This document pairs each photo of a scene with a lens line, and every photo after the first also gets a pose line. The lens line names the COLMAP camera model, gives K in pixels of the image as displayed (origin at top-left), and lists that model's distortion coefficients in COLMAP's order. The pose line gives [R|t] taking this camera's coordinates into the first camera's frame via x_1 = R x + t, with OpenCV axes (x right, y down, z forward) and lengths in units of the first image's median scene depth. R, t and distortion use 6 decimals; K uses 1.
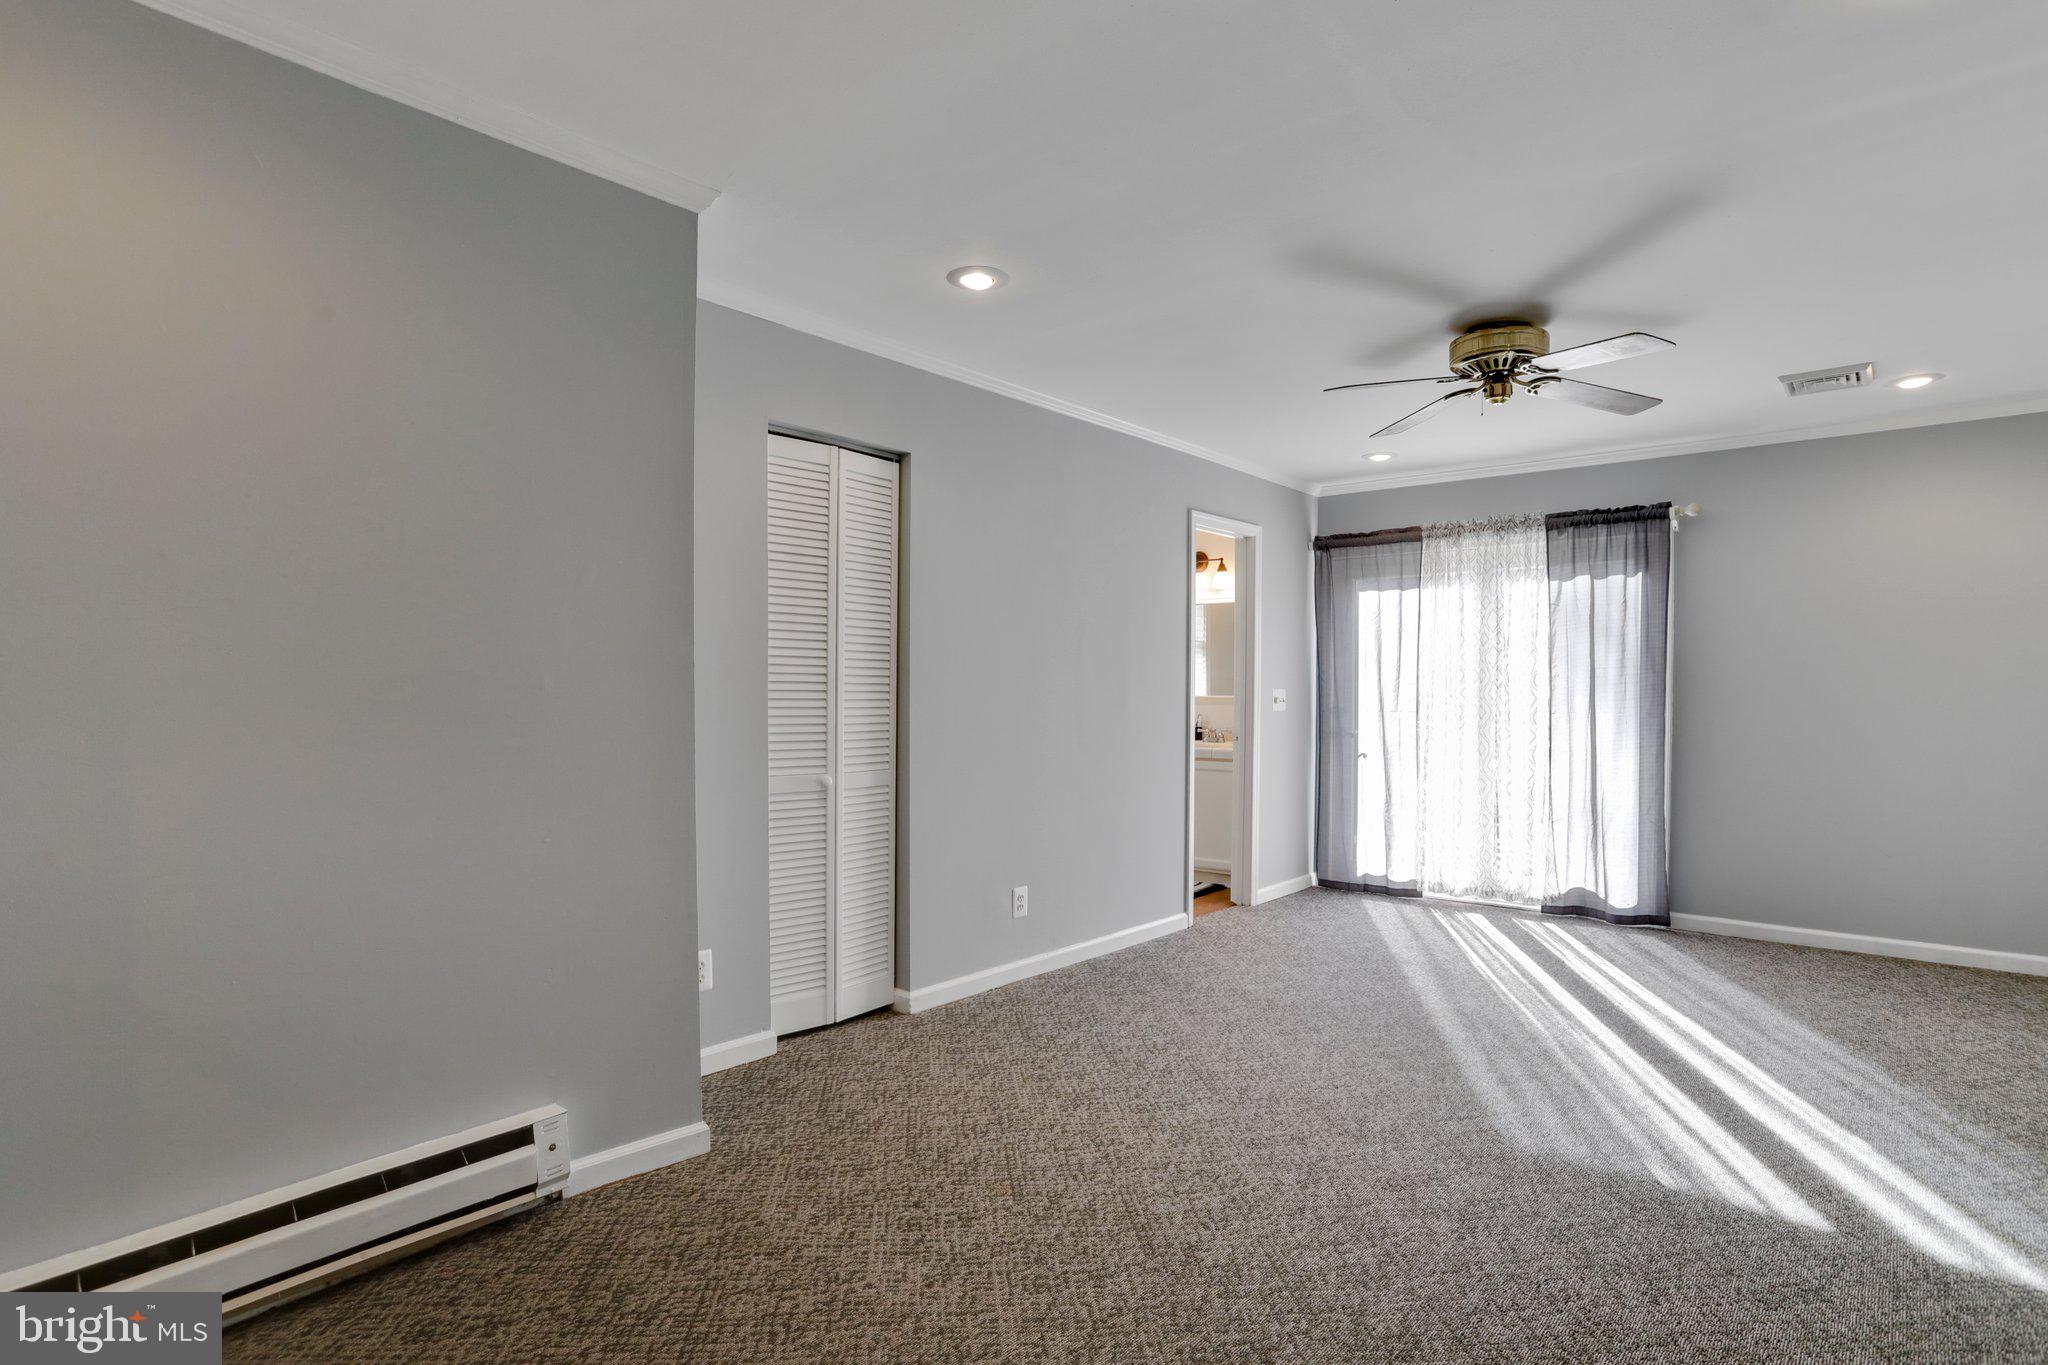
lens RADIAL K [[1049.2, 0, 981.3], [0, 1049.2, 736.4], [0, 0, 1]] dist [-0.067292, 0.027645]
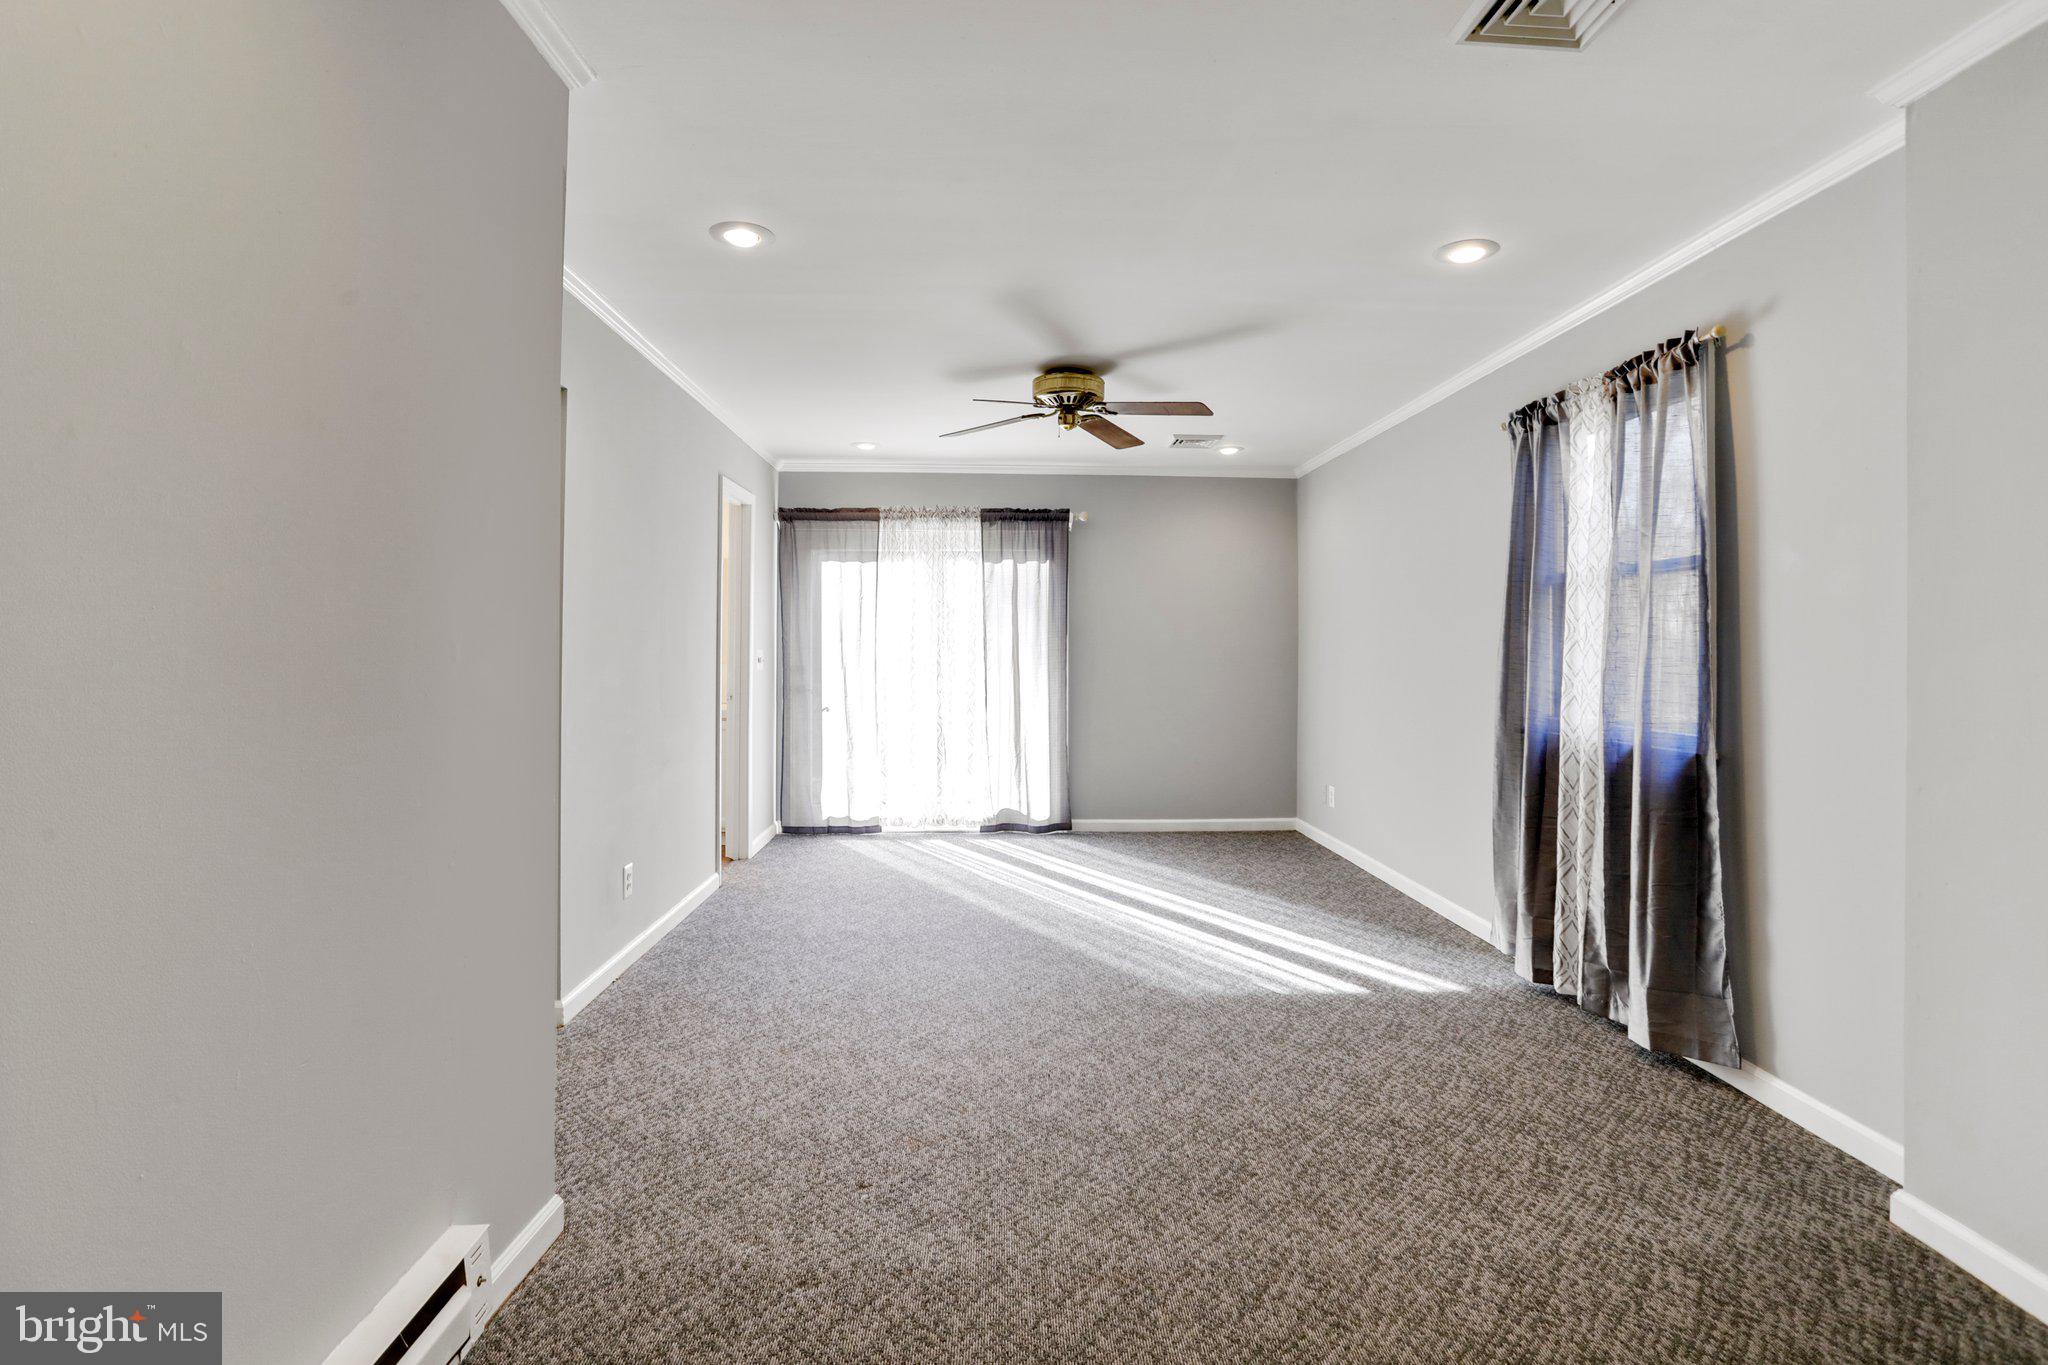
lens RADIAL K [[1018.5, 0, 1037.5], [0, 1018.5, 639.3], [0, 0, 1]] dist [-0.078867, 0.039563]
pose [[0.716604, 0.007133, 0.697444, -0.270266], [0.028204, 0.998833, -0.039194, -0.008711], [-0.696910, 0.047758, 0.715567, 0.085392]]
